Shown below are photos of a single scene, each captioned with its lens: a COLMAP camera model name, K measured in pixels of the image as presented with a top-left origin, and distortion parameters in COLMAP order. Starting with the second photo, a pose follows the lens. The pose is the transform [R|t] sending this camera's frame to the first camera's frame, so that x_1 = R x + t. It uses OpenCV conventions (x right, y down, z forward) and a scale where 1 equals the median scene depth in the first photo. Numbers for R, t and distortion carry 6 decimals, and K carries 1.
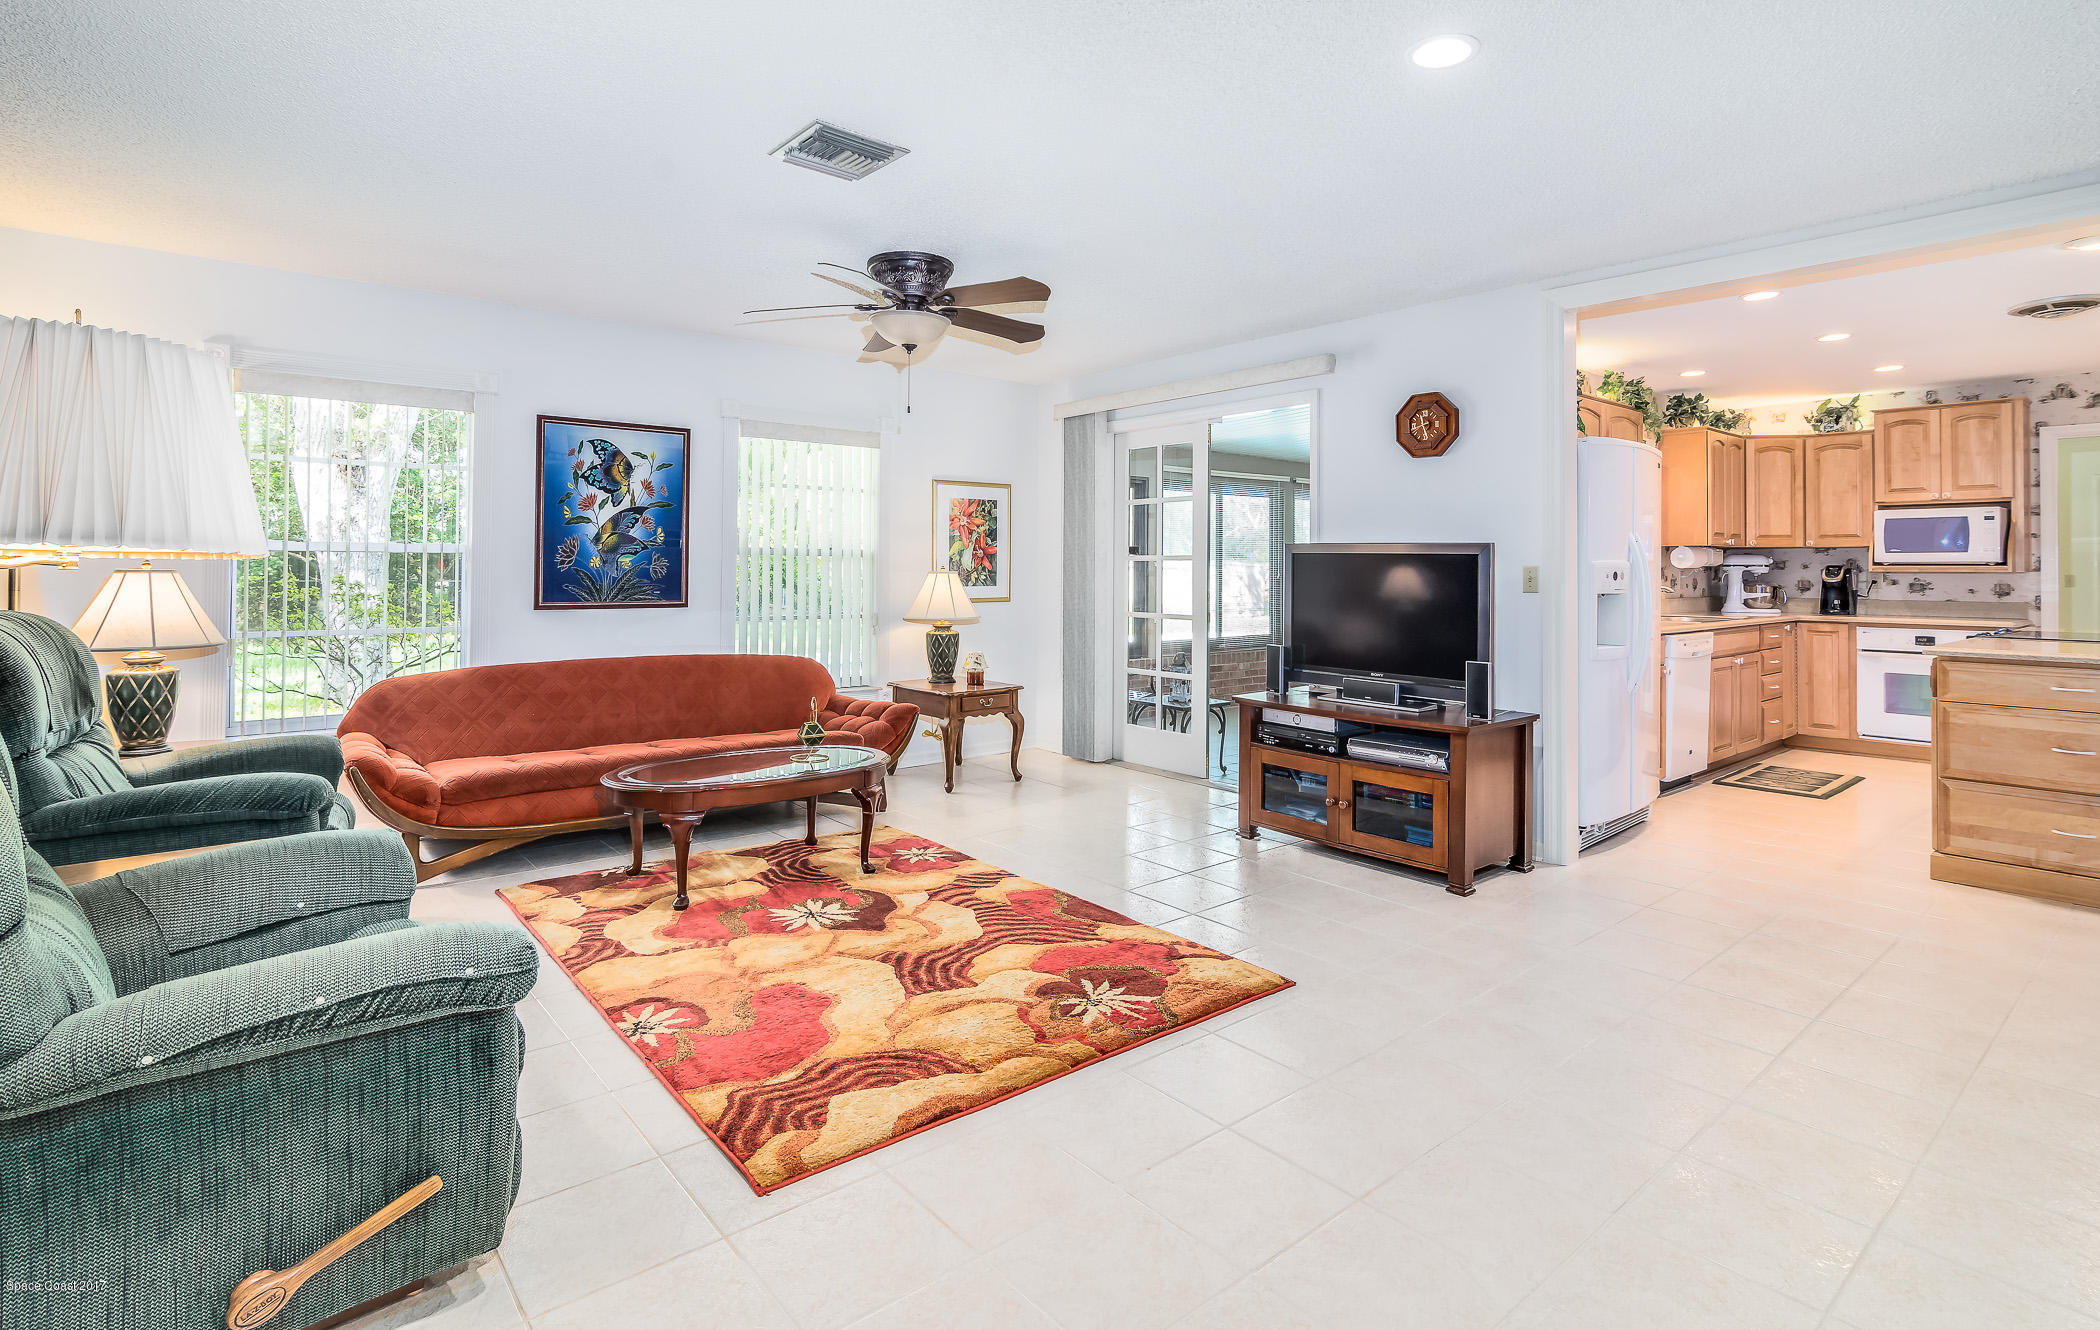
lens RADIAL K [[974.8, 0, 1100.6], [0, 974.8, 553.6], [0, 0, 1]] dist [0.004499, -0.000150]
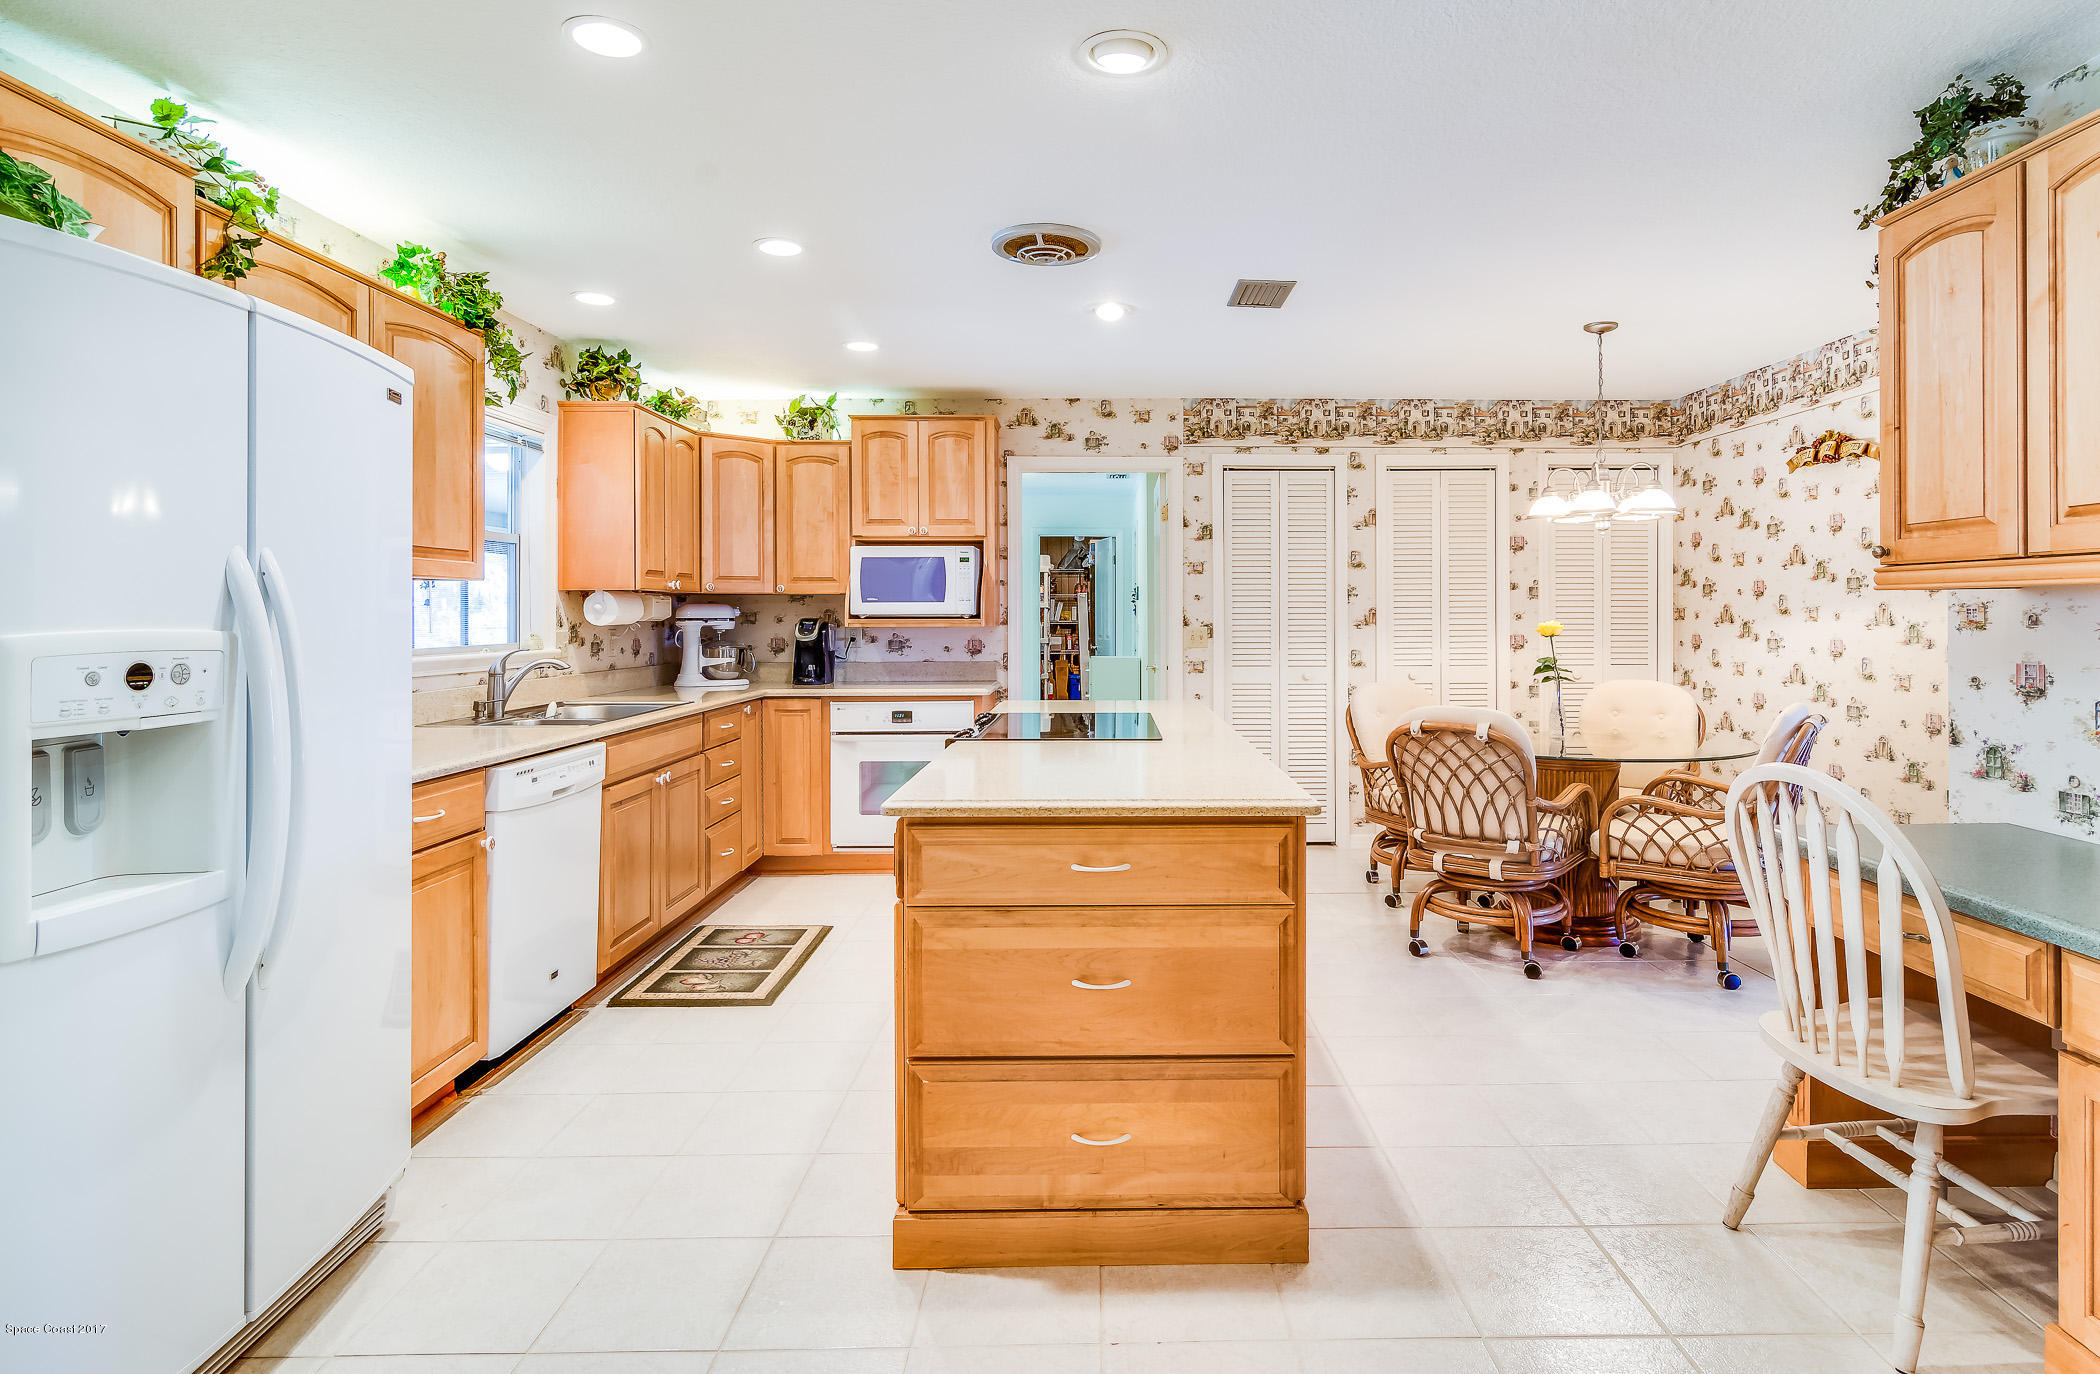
lens RADIAL K [[1036.5, 0, 1136.5], [0, 1036.5, 615.0], [0, 0, 1]] dist [-0.002930, -0.000277]
pose [[0.610880, -0.007483, 0.791688, 0.308865], [-0.004429, 0.999907, 0.012868, -0.002357], [-0.791711, -0.011368, 0.610791, 0.354314]]
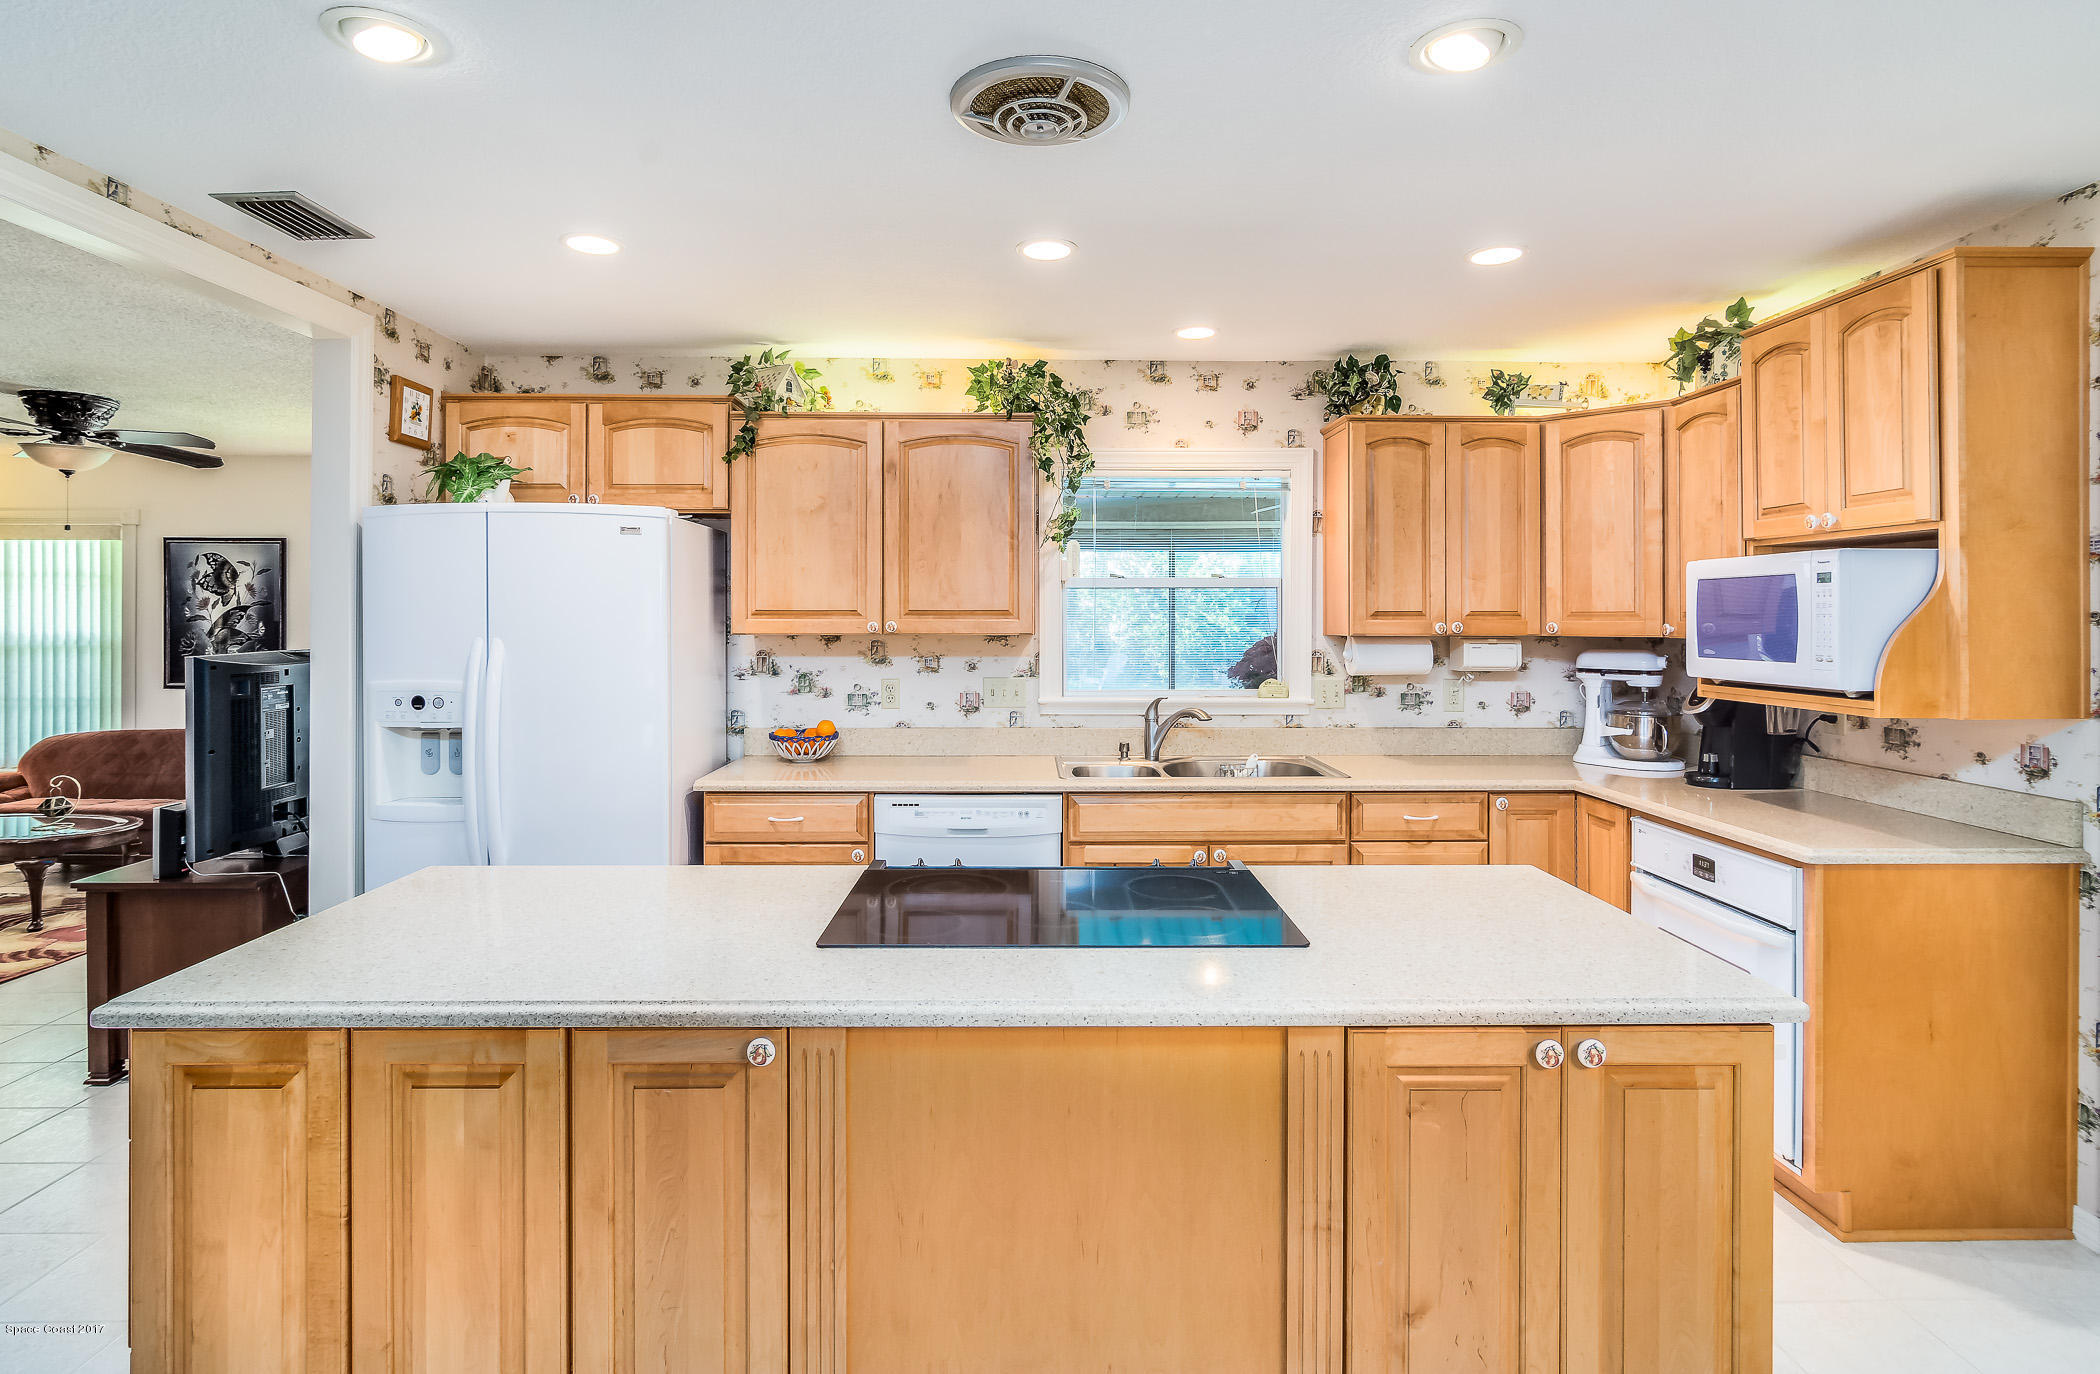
lens RADIAL K [[1036.5, 0, 933.4], [0, 1036.5, 615.9], [0, 0, 1]] dist [-0.002930, -0.000277]
pose [[0.787777, -0.006948, -0.615921, 0.853687], [0.009739, 0.999952, 0.001176, -0.024096], [0.615884, -0.006925, 0.787807, 0.437465]]
